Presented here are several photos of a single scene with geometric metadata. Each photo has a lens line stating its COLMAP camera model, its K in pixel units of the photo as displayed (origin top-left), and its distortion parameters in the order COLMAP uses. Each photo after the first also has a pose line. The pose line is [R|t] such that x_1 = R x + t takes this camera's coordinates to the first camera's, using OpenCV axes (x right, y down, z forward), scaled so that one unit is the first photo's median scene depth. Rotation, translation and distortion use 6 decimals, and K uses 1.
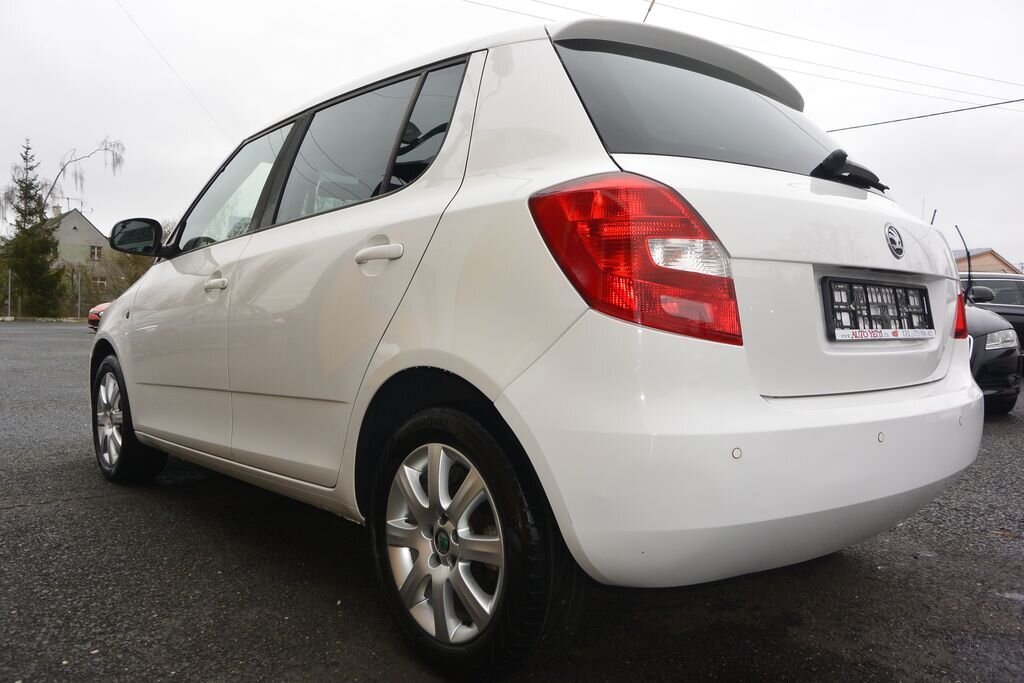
lens RADIAL K [[785.8, 0, 508.4], [0, 785.8, 332.6], [0, 0, 1]] dist [0.003250, -0.000069]
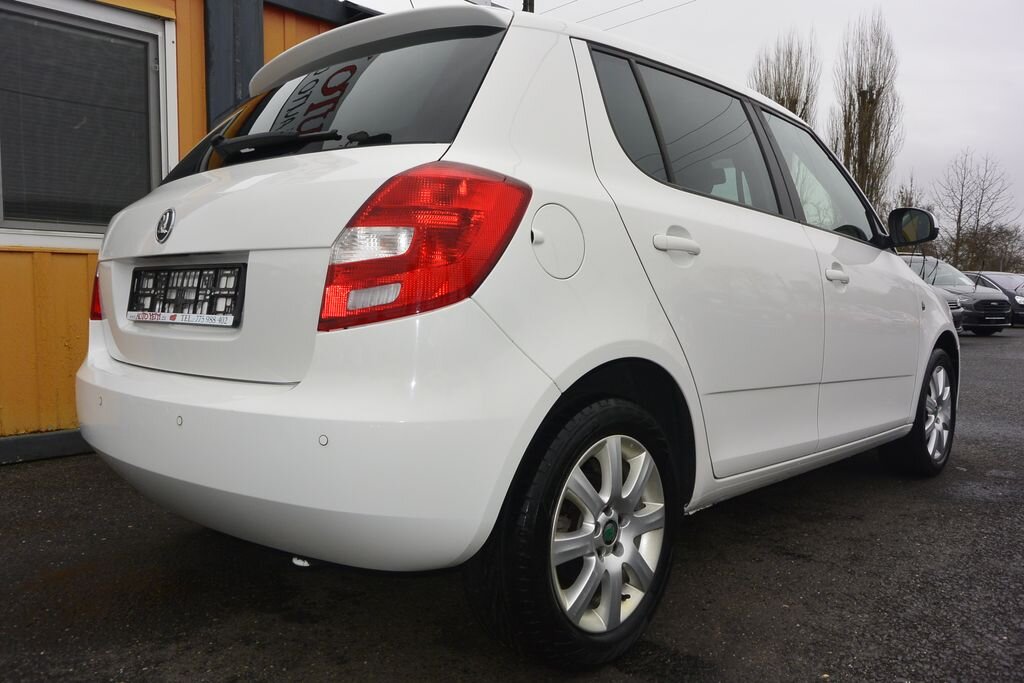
lens RADIAL K [[791.9, 0, 515.3], [0, 791.9, 331.1], [0, 0, 1]] dist [0.004924, -0.004134]
pose [[0.099597, 0.031091, -0.994542, 1.493488], [-0.030574, 0.999135, 0.028173, -0.022173], [0.994558, 0.027601, 0.100461, 1.292335]]
